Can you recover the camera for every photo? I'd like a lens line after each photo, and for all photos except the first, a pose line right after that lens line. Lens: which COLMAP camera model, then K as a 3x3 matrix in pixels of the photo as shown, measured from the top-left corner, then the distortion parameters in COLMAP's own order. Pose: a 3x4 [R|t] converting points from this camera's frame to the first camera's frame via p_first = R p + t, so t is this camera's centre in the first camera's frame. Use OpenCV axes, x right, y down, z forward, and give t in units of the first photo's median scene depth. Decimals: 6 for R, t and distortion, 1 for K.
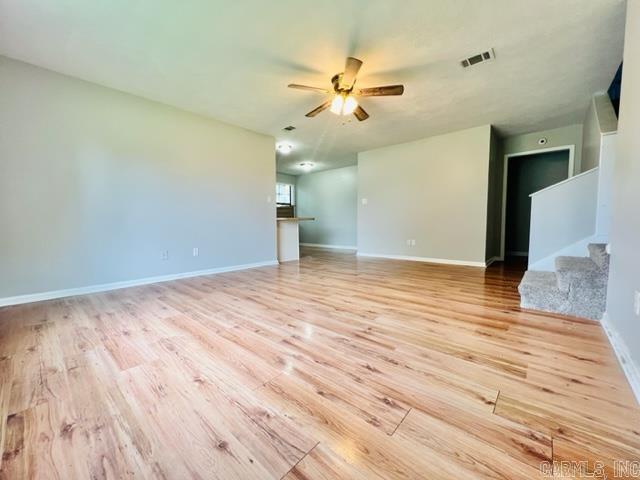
lens RADIAL K [[255.2, 0, 318.5], [0, 255.2, 239.6], [0, 0, 1]] dist [-0.000428, -0.000140]
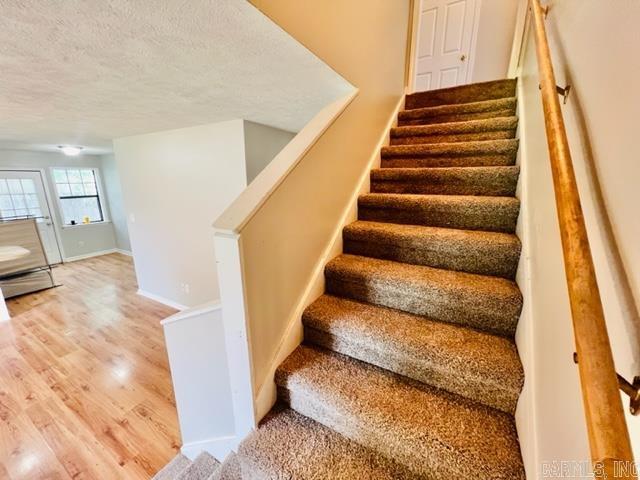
lens RADIAL K [[255.2, 0, 317.1], [0, 255.2, 240.3], [0, 0, 1]] dist [-0.000428, -0.000140]
pose [[0.979210, -0.044965, 0.197802, 1.103000], [0.011140, 0.985571, 0.168895, -0.426091], [-0.202542, -0.163180, 0.965582, 0.561497]]
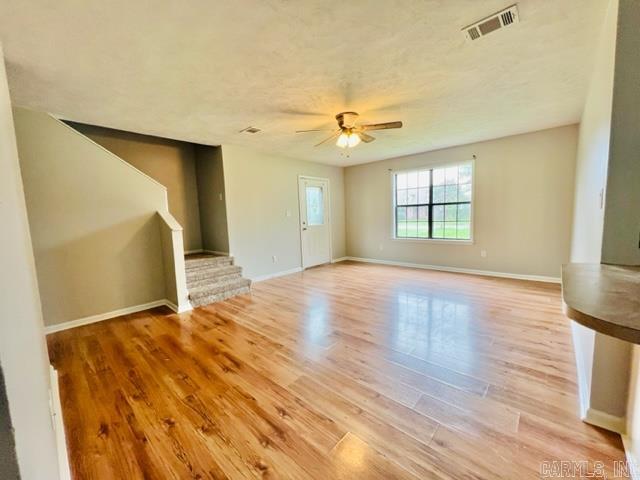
lens RADIAL K [[255.2, 0, 318.8], [0, 255.2, 242.3], [0, 0, 1]] dist [-0.000428, -0.000140]
pose [[-0.998885, 0.043945, 0.017244, 0.233040], [0.046246, 0.984259, 0.170571, -0.302239], [-0.009477, 0.171179, -0.985194, 2.266765]]
